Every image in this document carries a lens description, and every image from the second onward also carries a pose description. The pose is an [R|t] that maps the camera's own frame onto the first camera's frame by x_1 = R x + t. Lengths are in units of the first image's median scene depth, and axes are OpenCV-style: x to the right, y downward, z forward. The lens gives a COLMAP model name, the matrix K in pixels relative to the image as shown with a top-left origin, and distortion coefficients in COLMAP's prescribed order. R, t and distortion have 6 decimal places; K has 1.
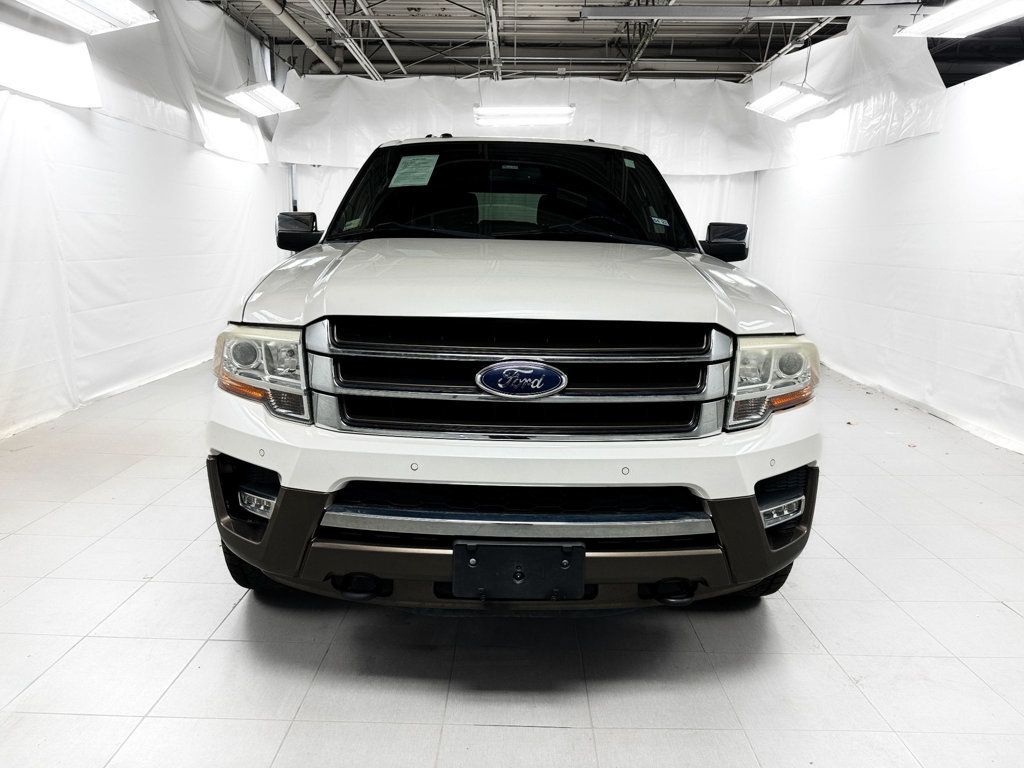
lens RADIAL K [[728.0, 0, 512.0], [0, 728.0, 384.0], [0, 0, 1]] dist [0.001004, 0.000754]
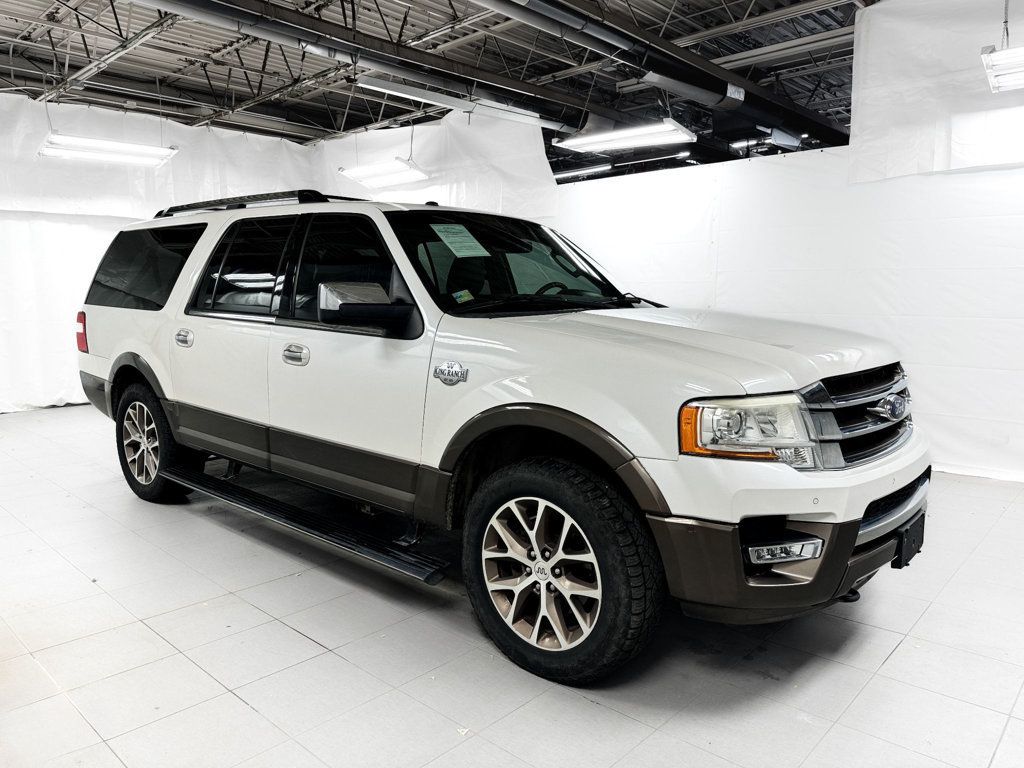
lens RADIAL K [[719.0, 0, 512.0], [0, 719.0, 384.0], [0, 0, 1]] dist [-0.005470, -0.002745]
pose [[0.667406, -0.106032, 0.737106, -0.298458], [0.146780, 0.989125, 0.009383, -0.035407], [-0.730085, 0.101930, 0.675712, 0.110019]]
